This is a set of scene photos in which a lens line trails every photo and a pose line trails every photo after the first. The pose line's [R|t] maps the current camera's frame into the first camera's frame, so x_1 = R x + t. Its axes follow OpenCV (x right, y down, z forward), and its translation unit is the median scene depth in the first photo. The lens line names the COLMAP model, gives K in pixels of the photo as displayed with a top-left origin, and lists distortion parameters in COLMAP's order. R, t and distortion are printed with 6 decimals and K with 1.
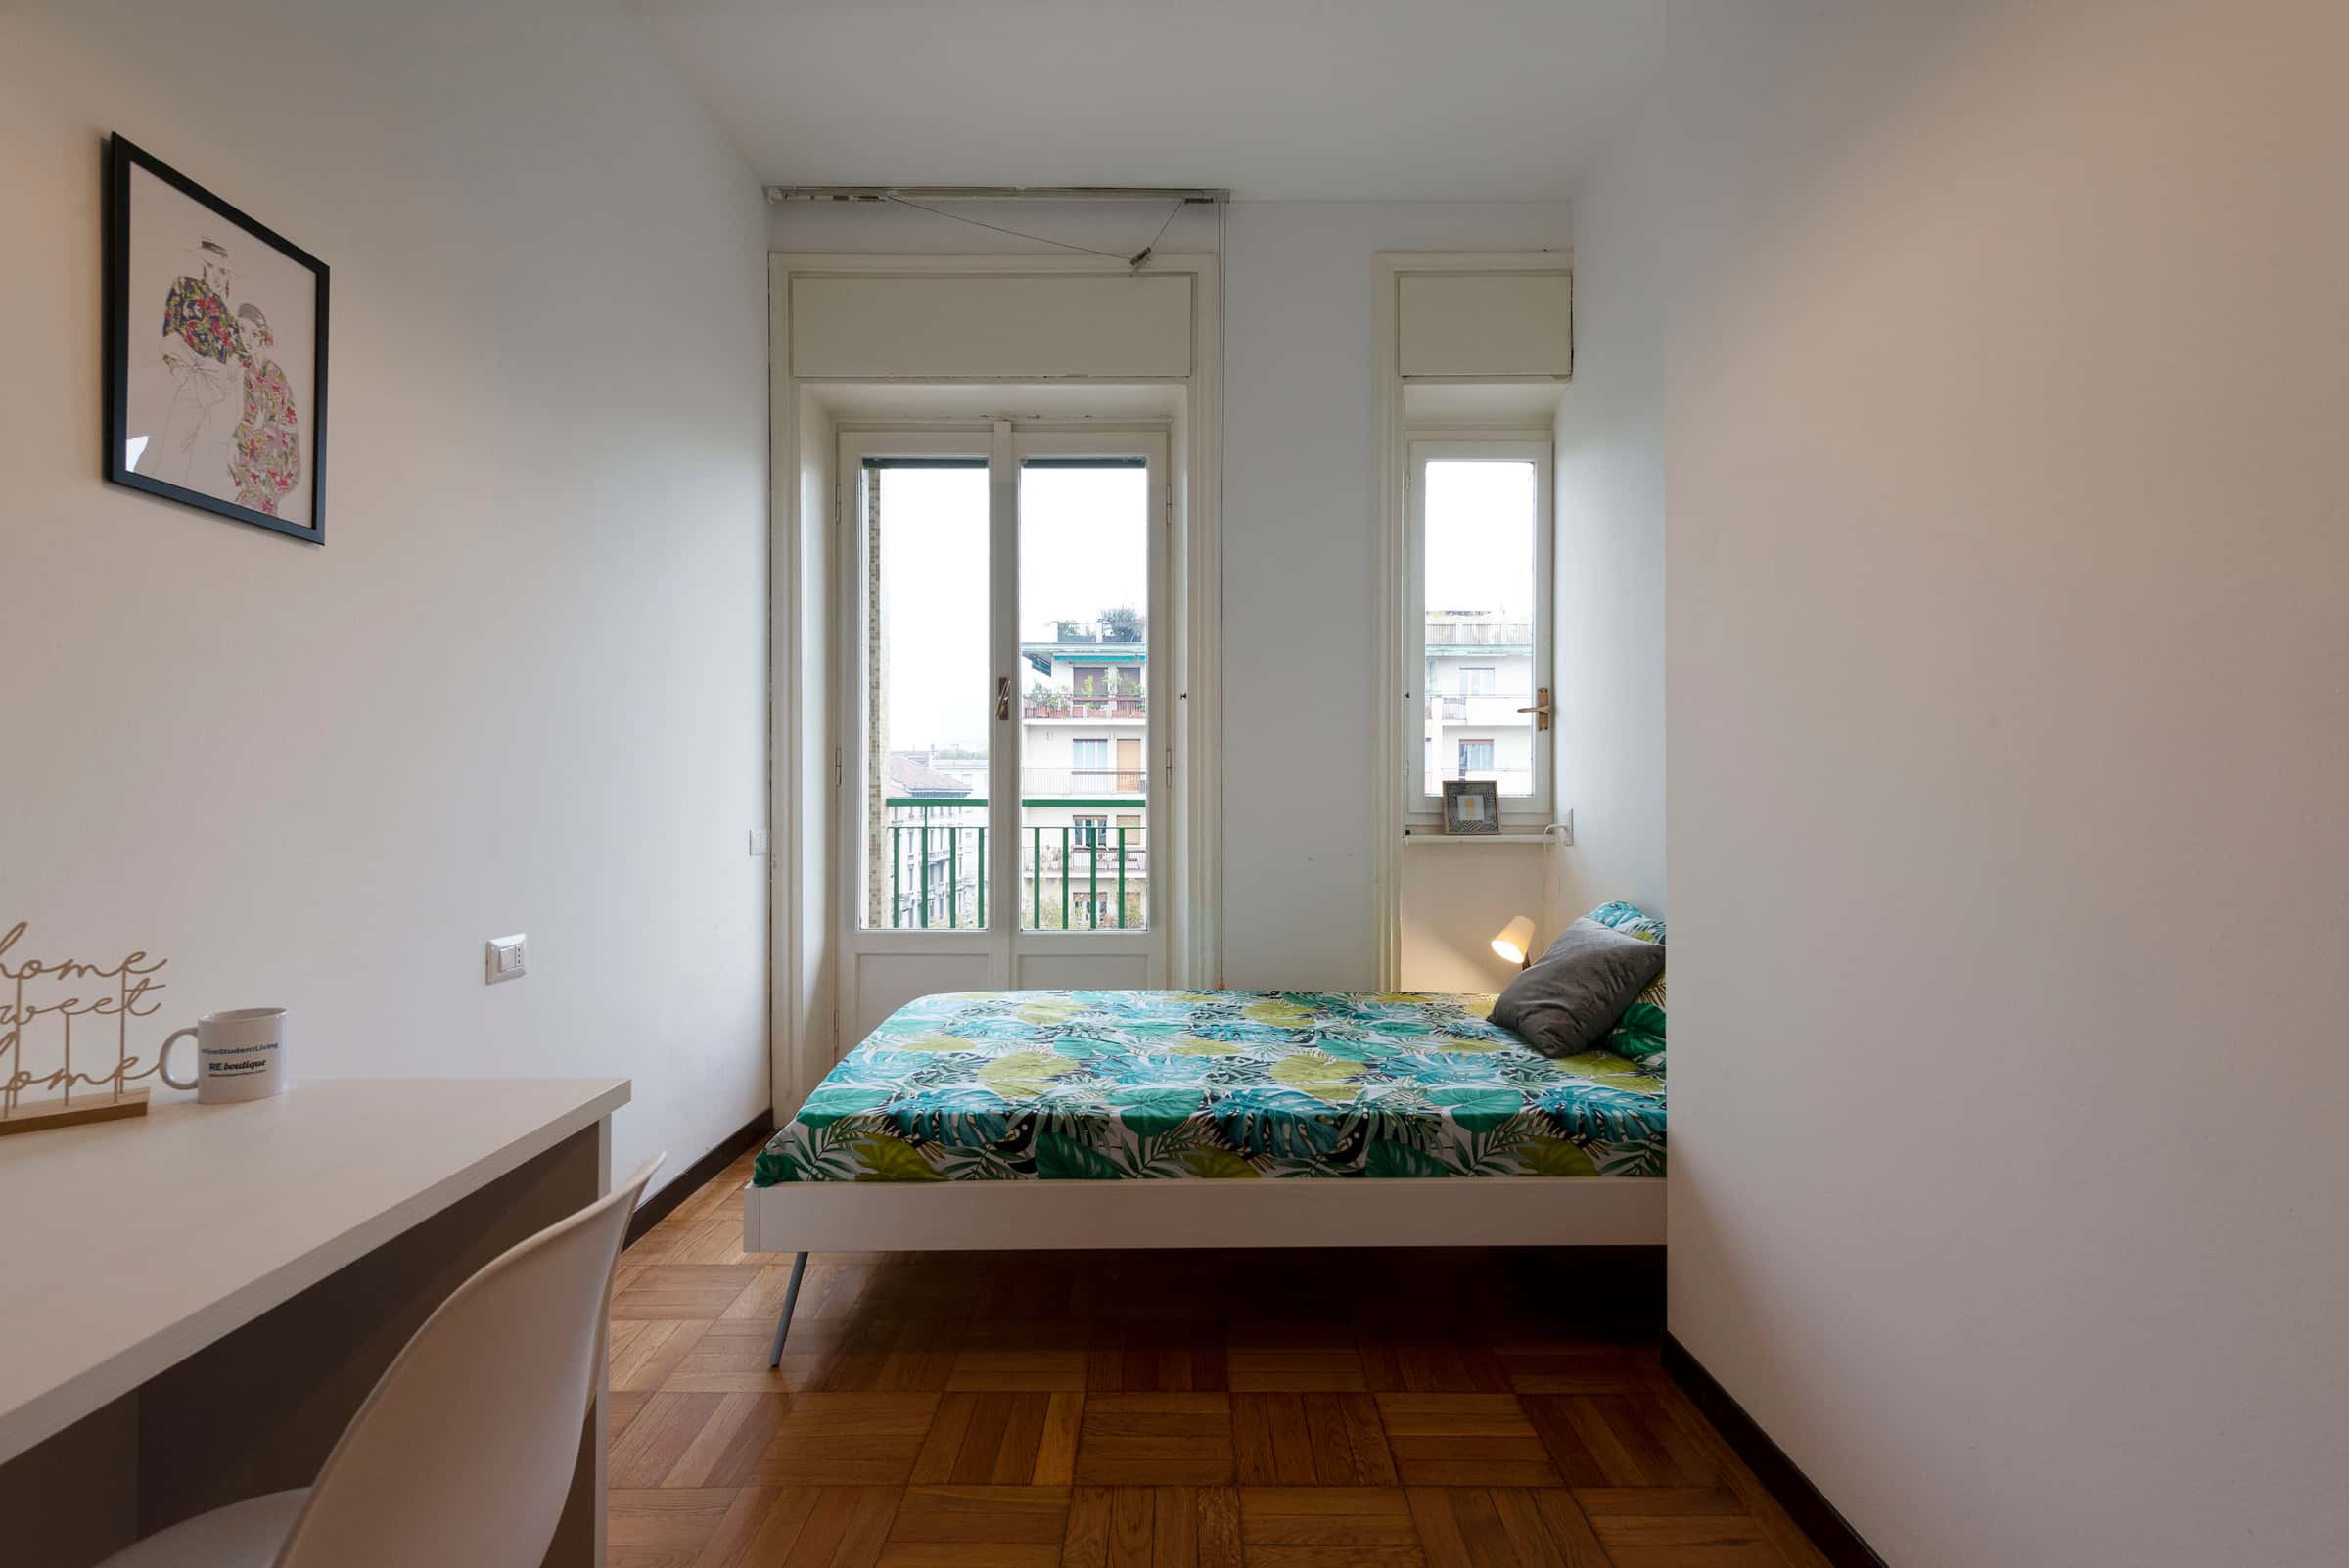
lens RADIAL K [[1108.5, 0, 1181.5], [0, 1108.5, 798.6], [0, 0, 1]] dist [0.047815, 0.000091]
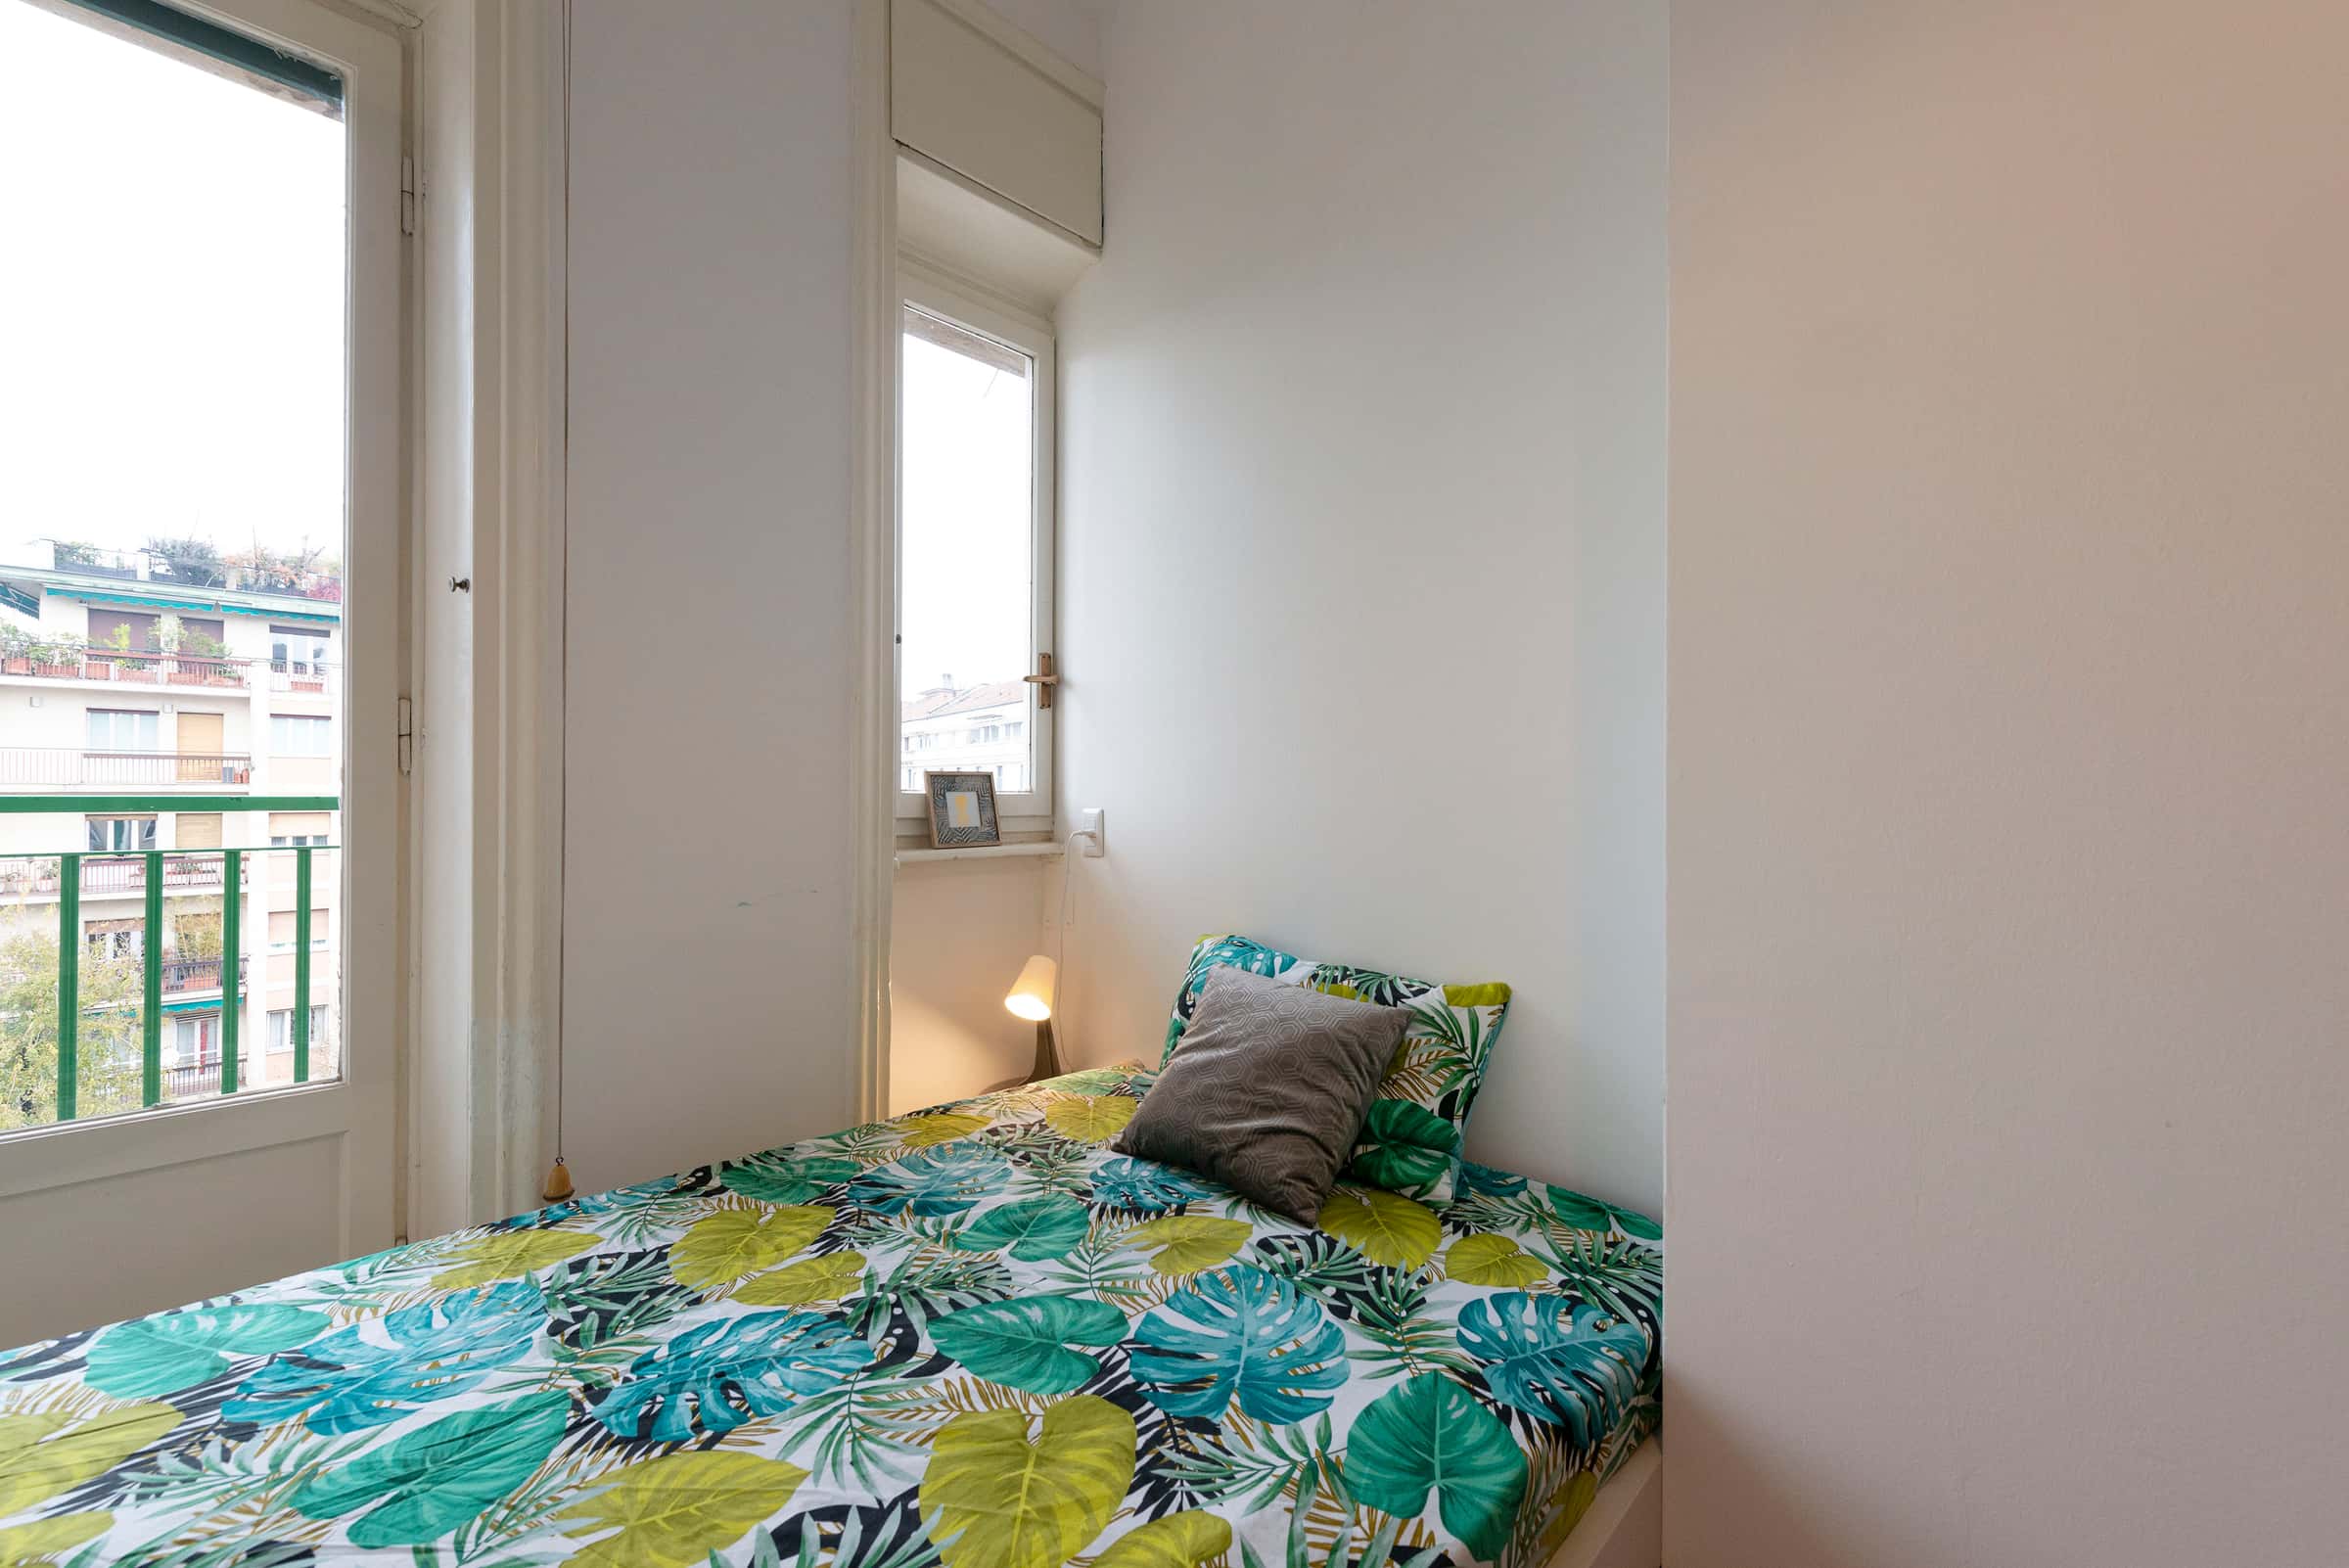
lens RADIAL K [[925.1, 0, 1186.6], [0, 925.1, 785.5], [0, 0, 1]] dist [0.009779, -0.000395]
pose [[0.718976, 0.004306, 0.695021, -0.049369], [-0.000633, 0.999984, -0.005541, -0.003918], [-0.695034, 0.003544, 0.718968, 0.473482]]
